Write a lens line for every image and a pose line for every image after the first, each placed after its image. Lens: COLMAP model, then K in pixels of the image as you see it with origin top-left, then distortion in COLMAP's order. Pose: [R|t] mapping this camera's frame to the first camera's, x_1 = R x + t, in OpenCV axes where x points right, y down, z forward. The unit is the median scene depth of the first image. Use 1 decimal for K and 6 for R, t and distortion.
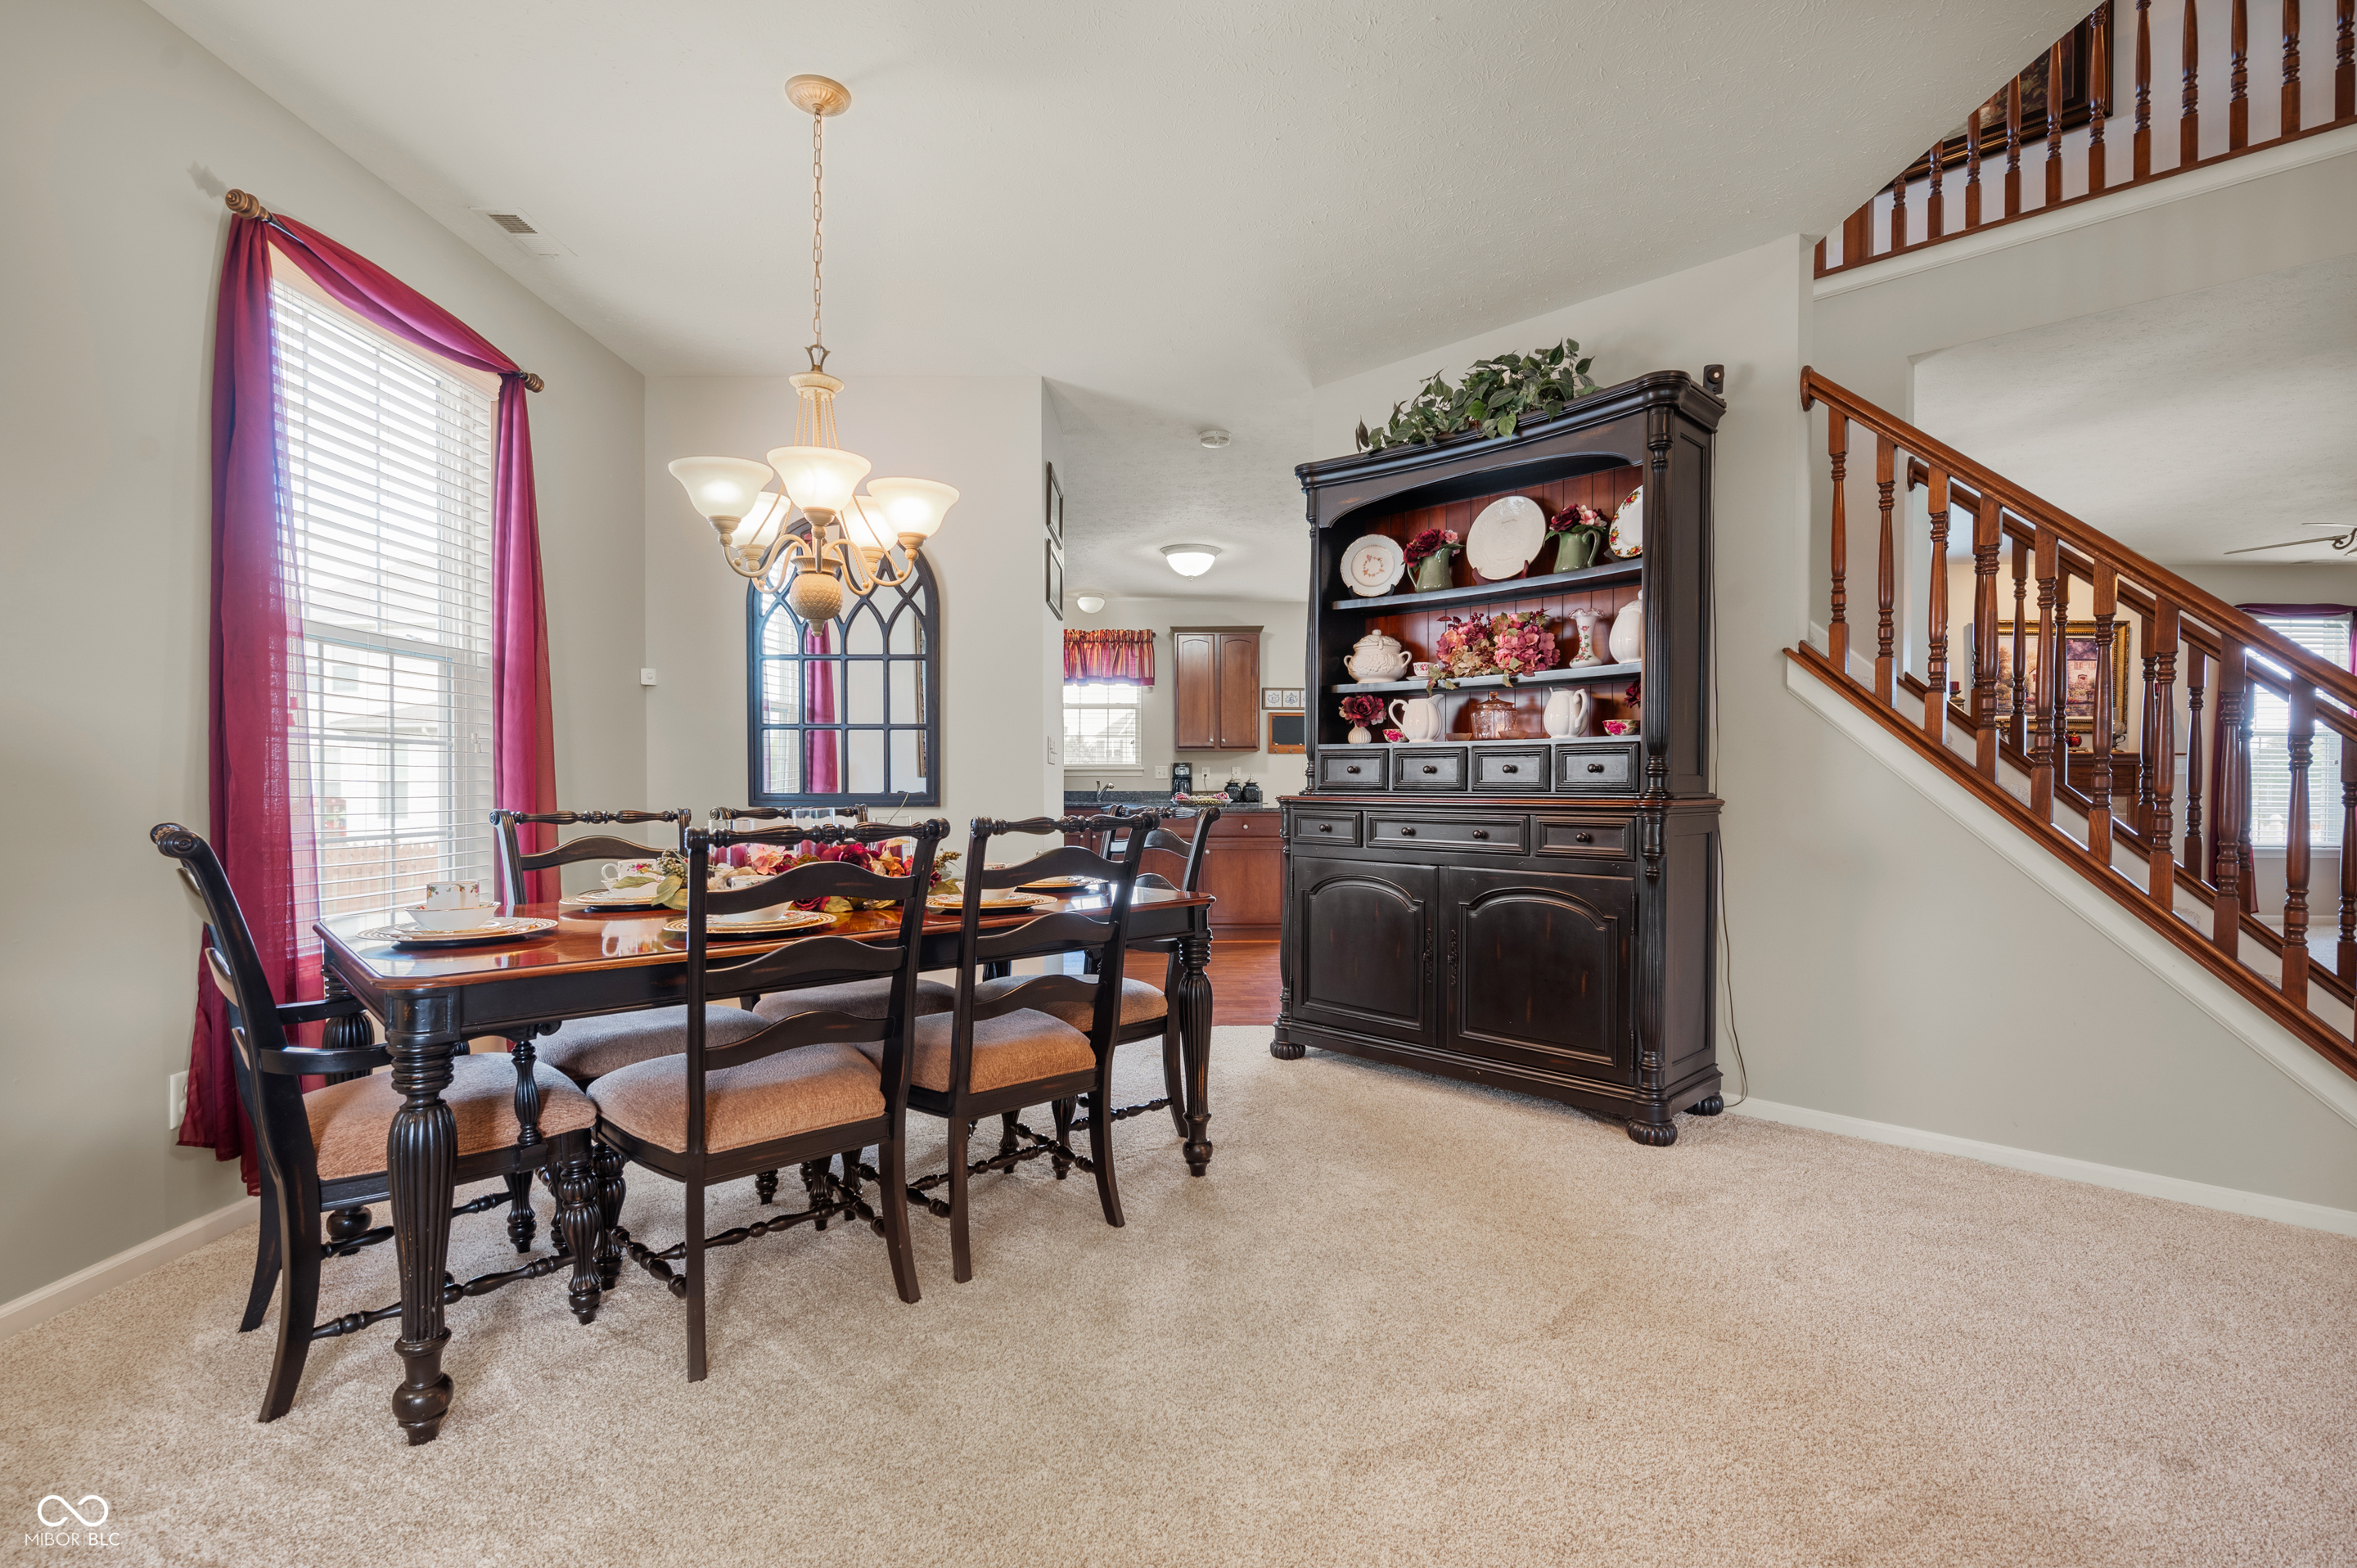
lens RADIAL K [[1068.1, 0, 1210.7], [0, 1068.1, 809.5], [0, 0, 1]] dist [0.010016, -0.009492]
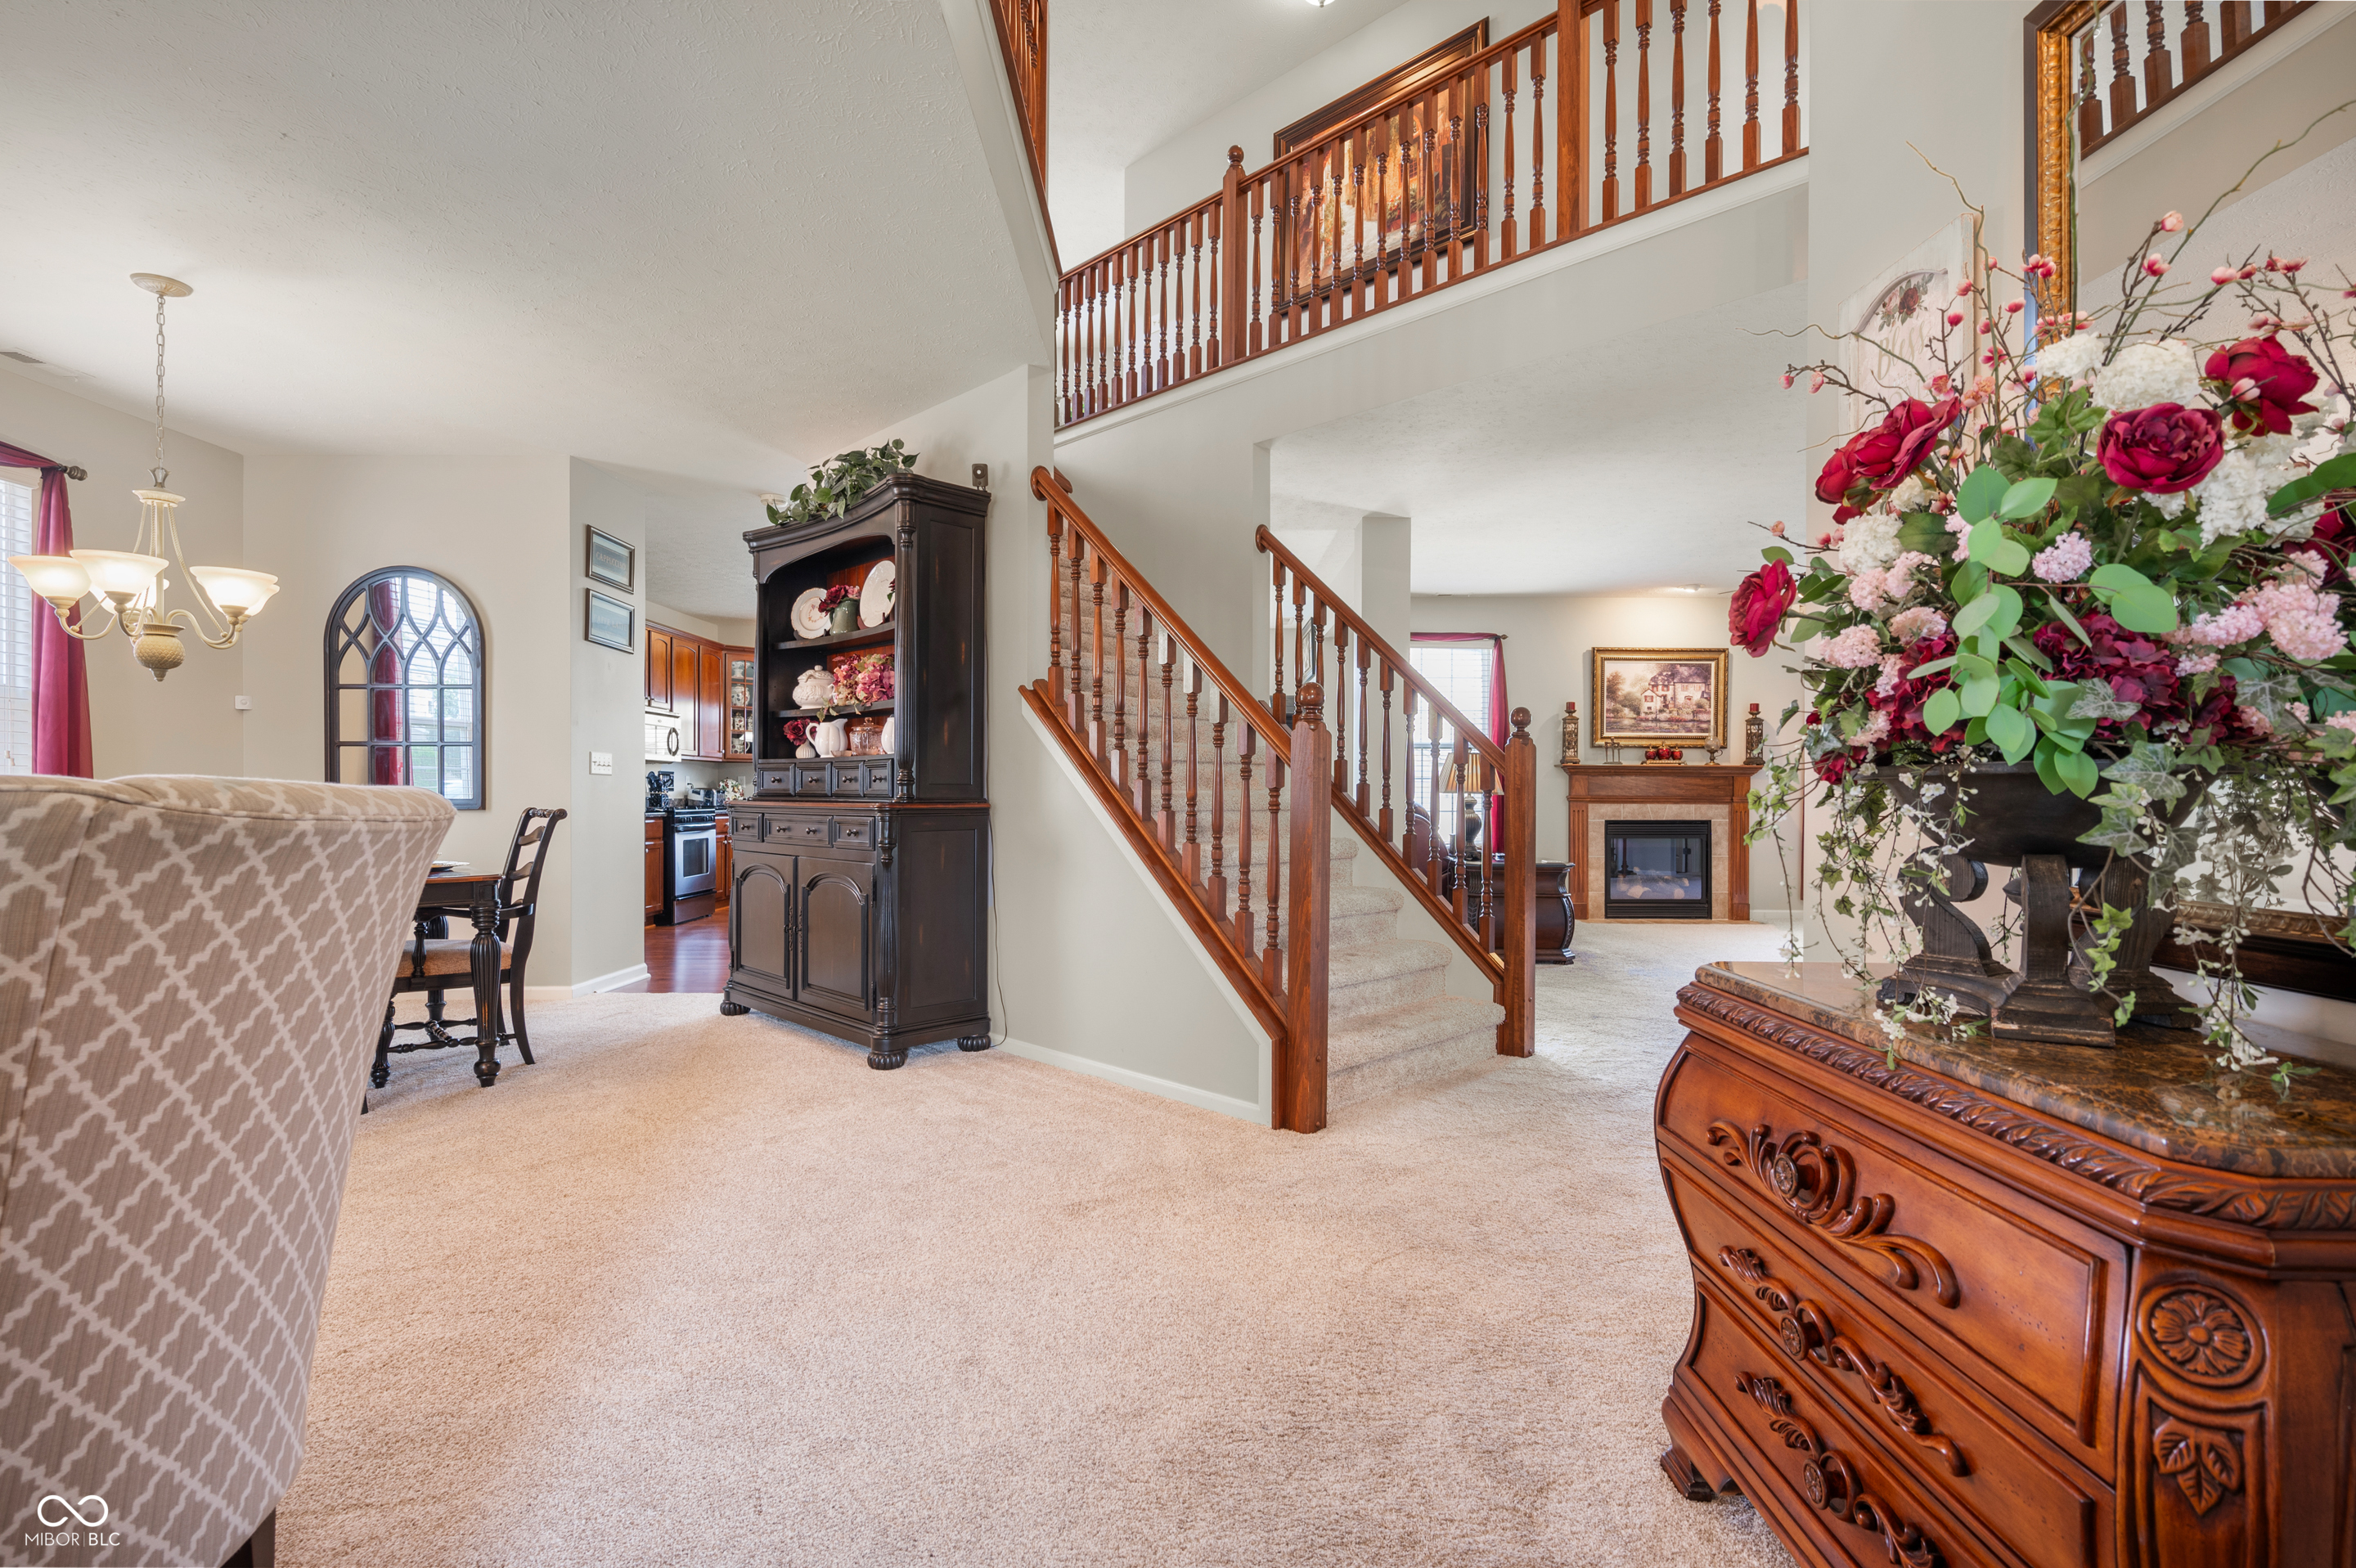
lens RADIAL K [[1067.6, 0, 1210.1], [0, 1067.6, 809.4], [0, 0, 1]] dist [0.010016, -0.009492]
pose [[0.999945, -0.000373, 0.010468, 0.598049], [0.000480, 0.999948, -0.010208, 0.008530], [-0.010464, 0.010212, 0.999893, -0.226833]]
